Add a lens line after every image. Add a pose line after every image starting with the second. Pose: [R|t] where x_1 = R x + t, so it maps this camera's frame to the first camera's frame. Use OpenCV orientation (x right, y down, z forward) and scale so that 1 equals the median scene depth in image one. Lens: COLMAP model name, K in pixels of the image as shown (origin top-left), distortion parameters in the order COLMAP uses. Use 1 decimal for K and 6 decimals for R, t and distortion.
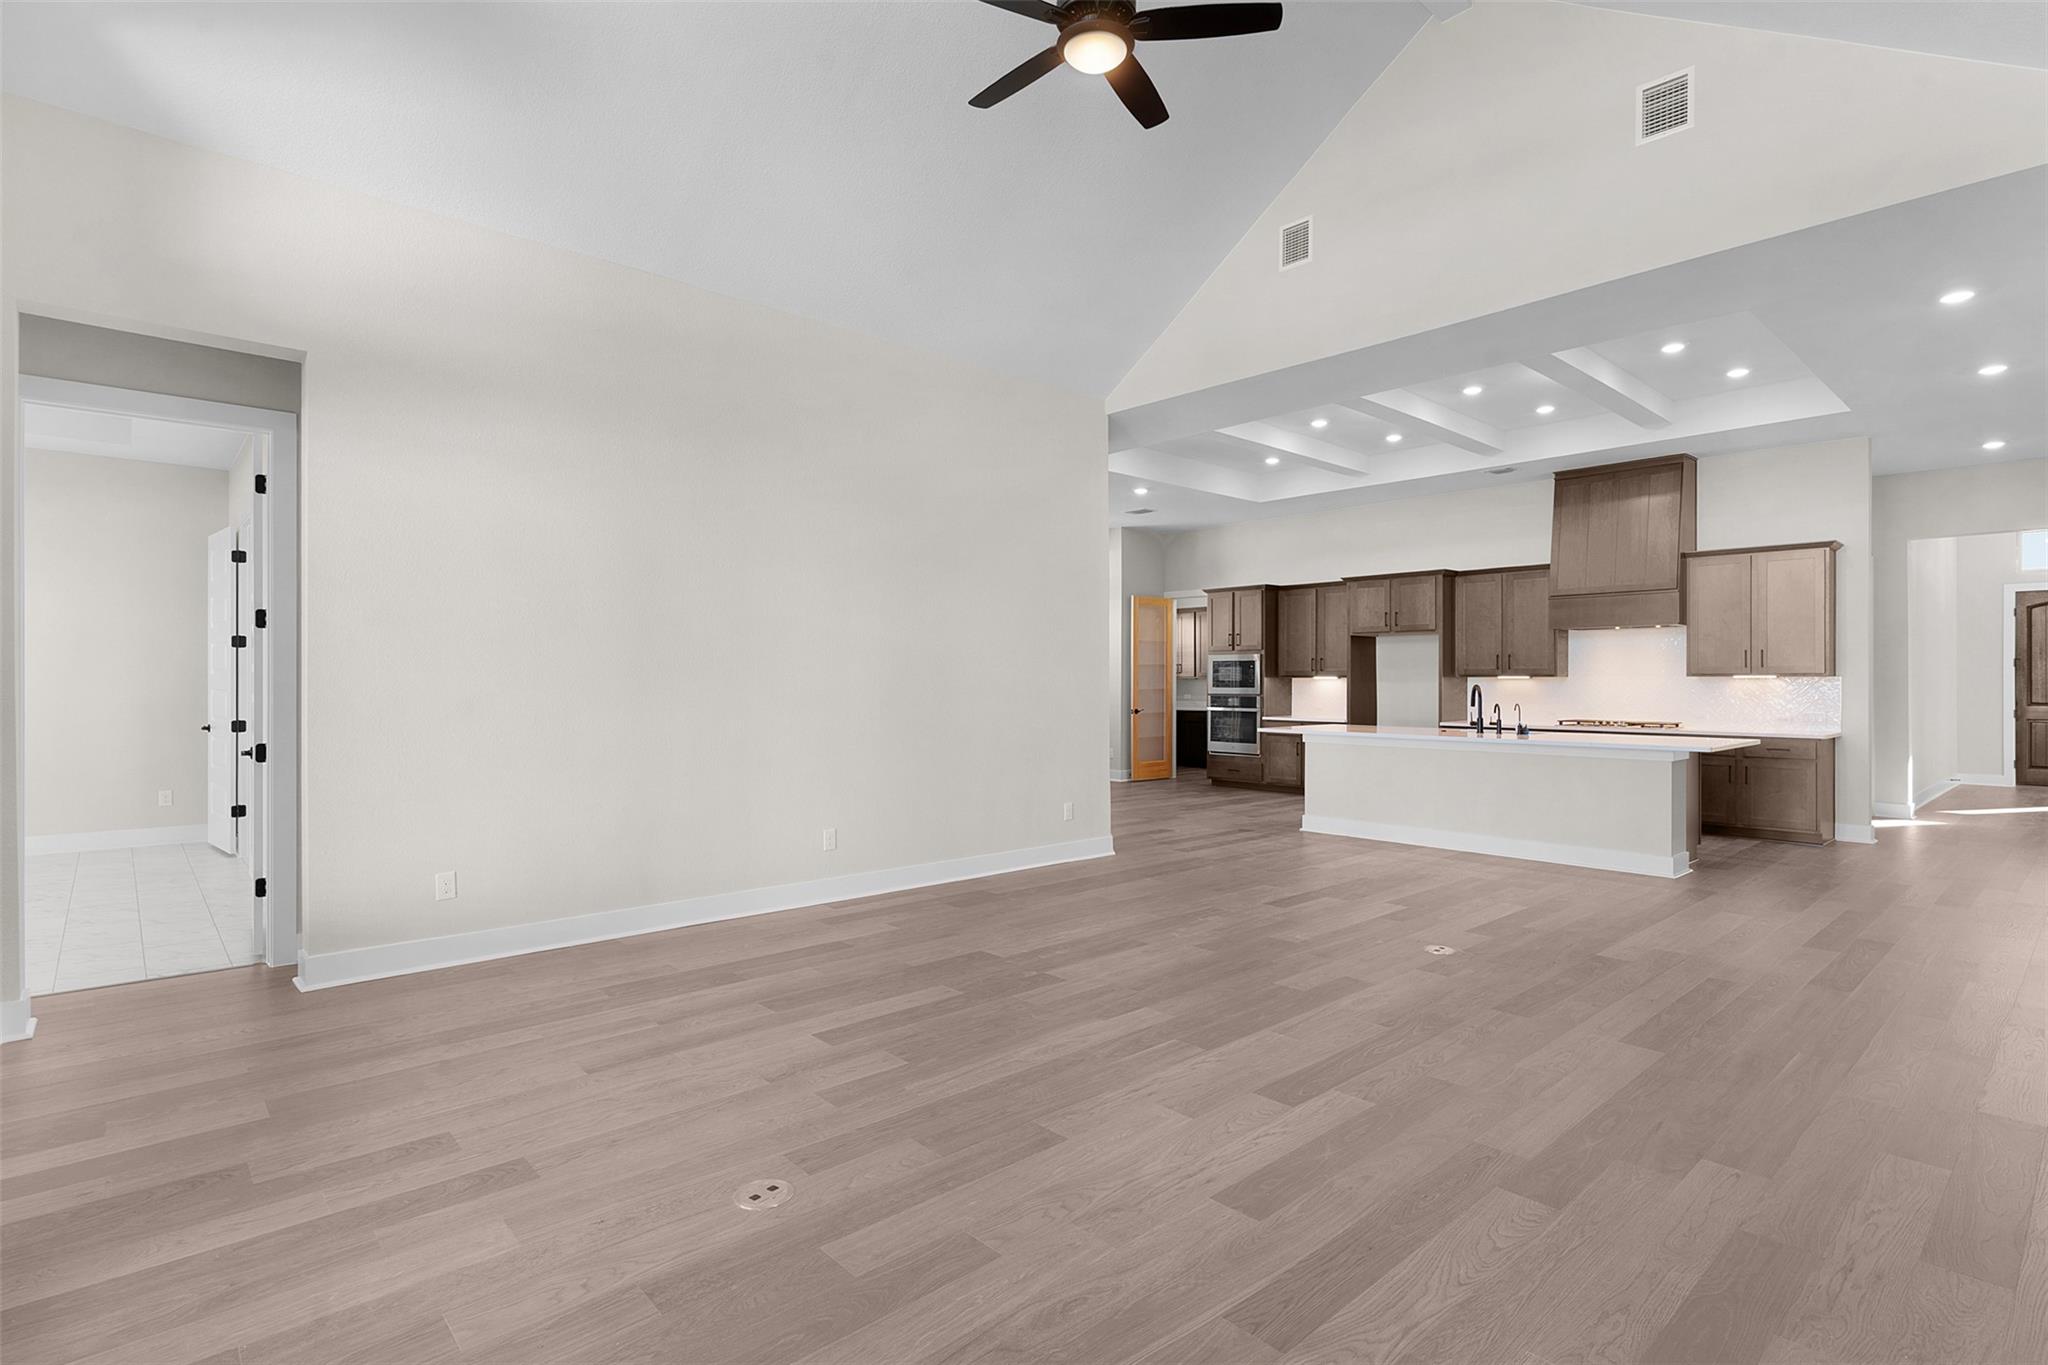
lens RADIAL K [[998.5, 0, 1026.9], [0, 998.5, 684.6], [0, 0, 1]] dist [0.000870, -0.000642]
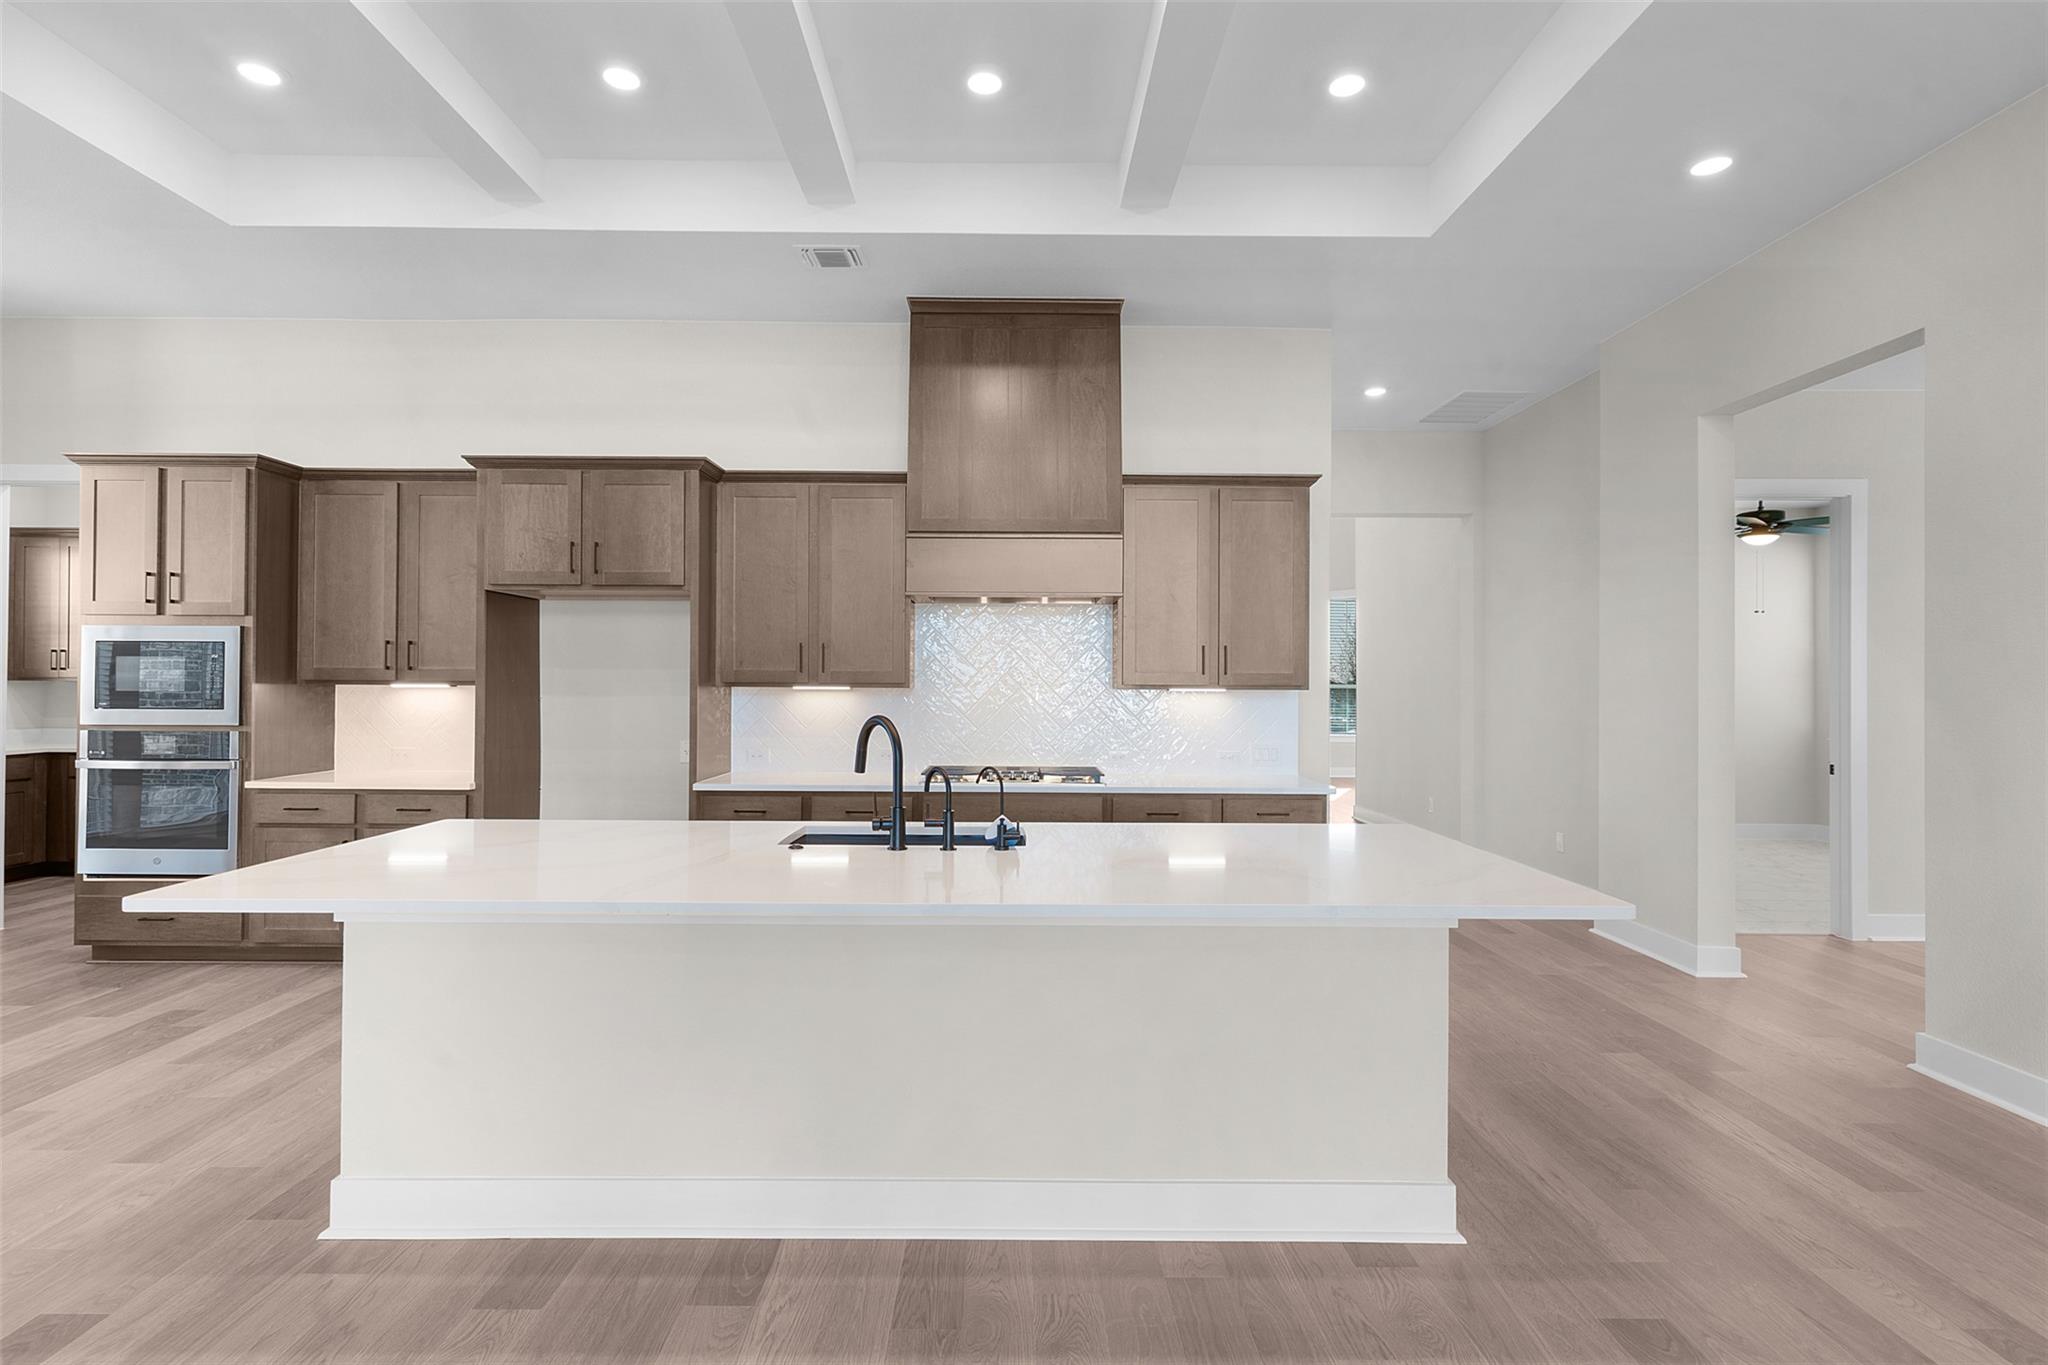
lens RADIAL K [[998.5, 0, 1021.1], [0, 998.5, 679.4], [0, 0, 1]] dist [0.000870, -0.000642]
pose [[0.670907, 0.005441, 0.741522, 0.149100], [-0.002364, 0.999984, -0.005200, -0.007850], [-0.741538, 0.001736, 0.670909, 0.504587]]
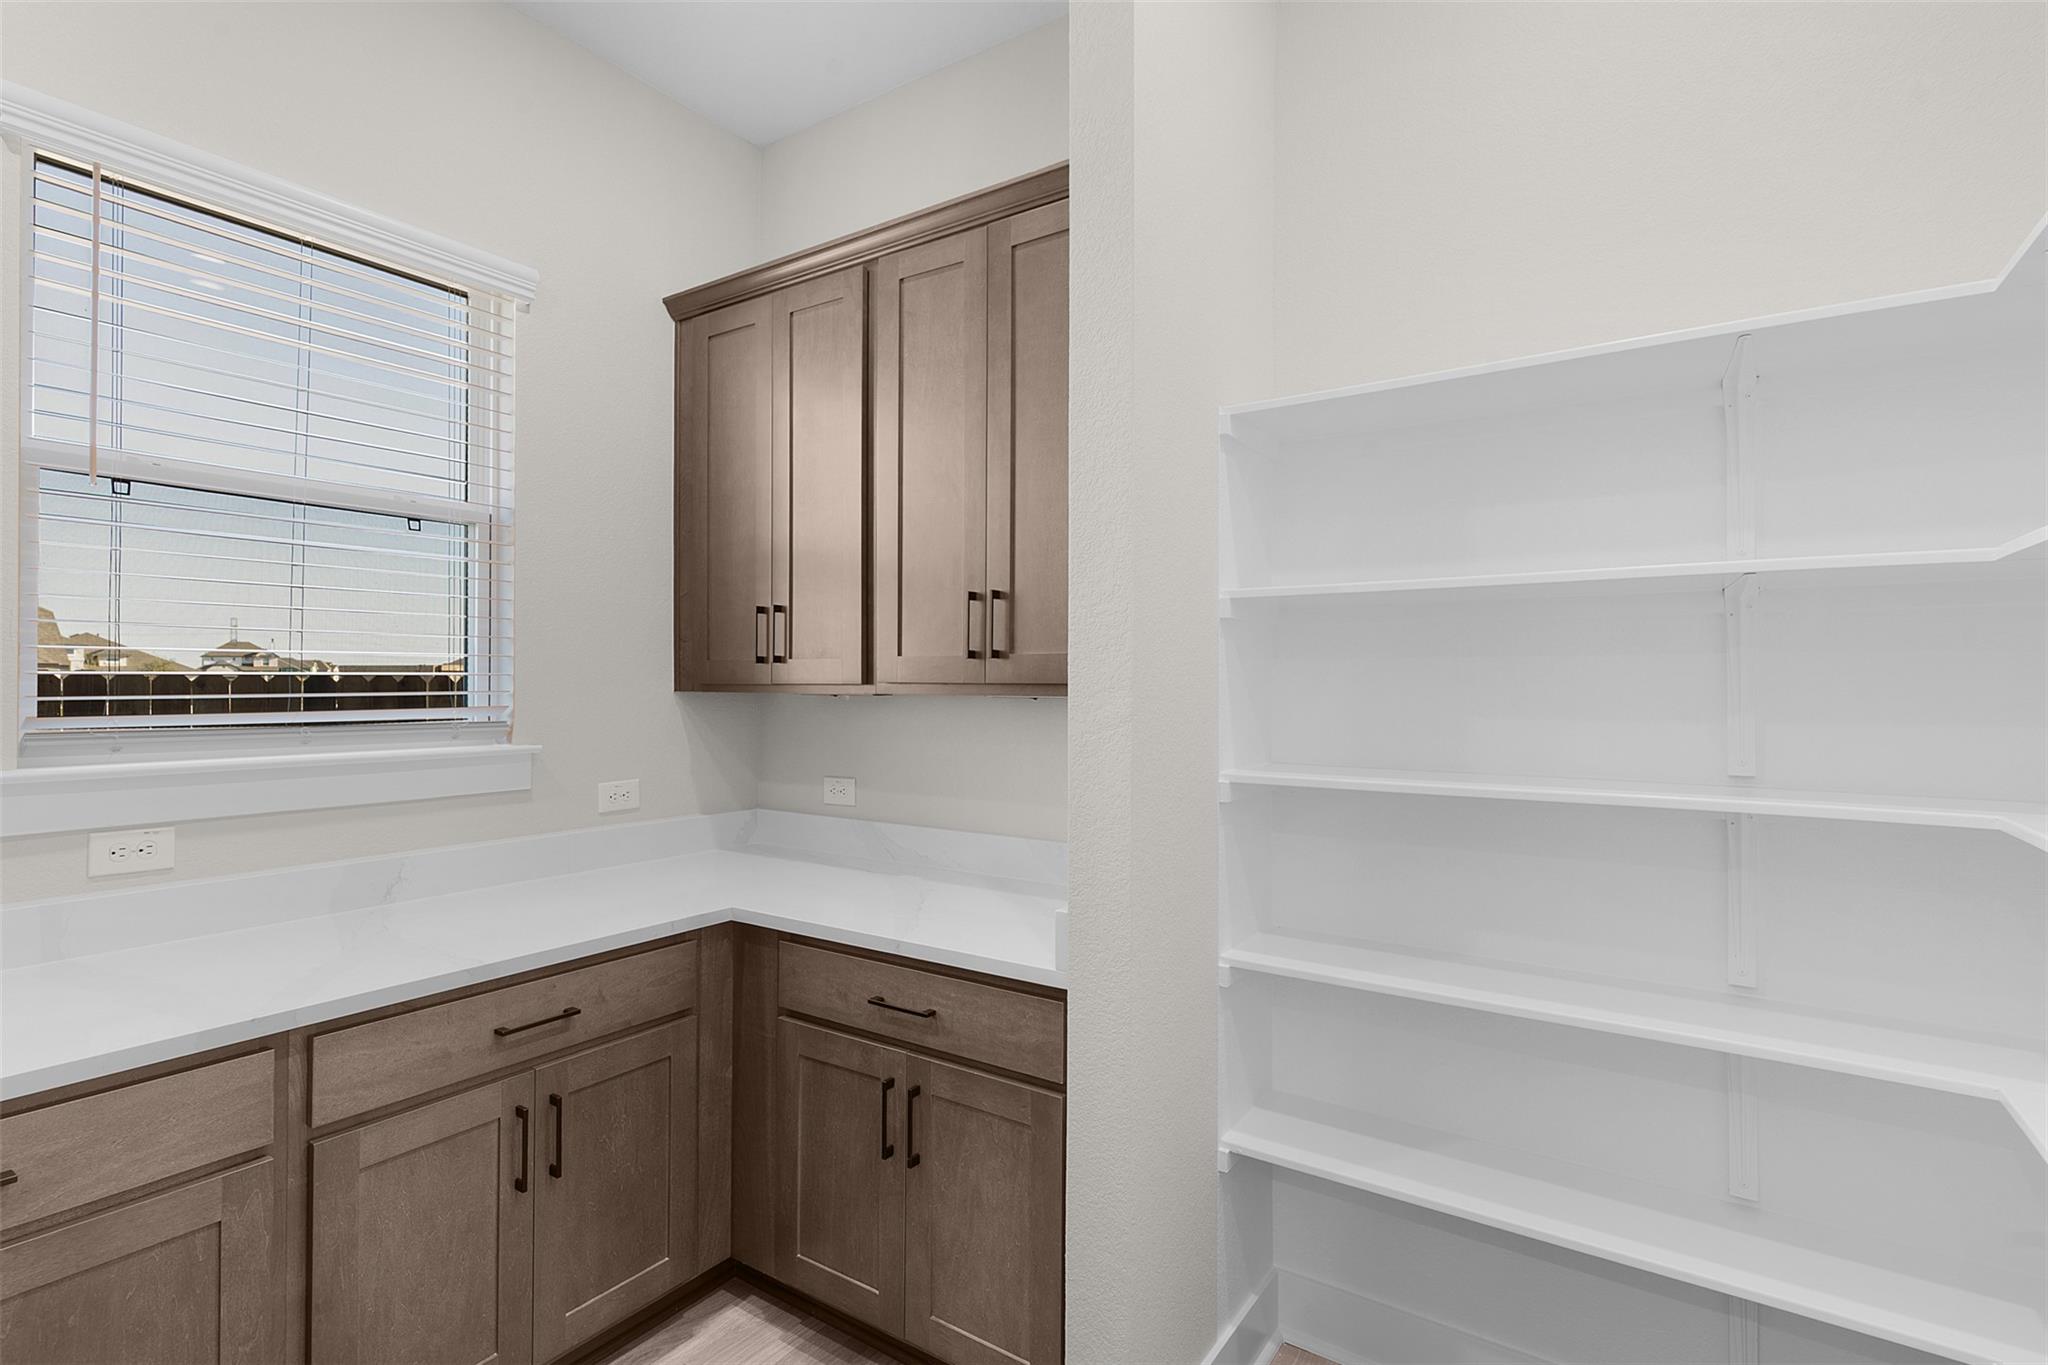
lens RADIAL K [[998.5, 0, 1022.1], [0, 998.5, 681.5], [0, 0, 1]] dist [0.000870, -0.000642]
pose [[0.971761, -0.001164, 0.235964, 0.188764], [0.001688, 0.999997, -0.002018, -0.009840], [-0.235961, 0.002359, 0.971760, 0.915512]]
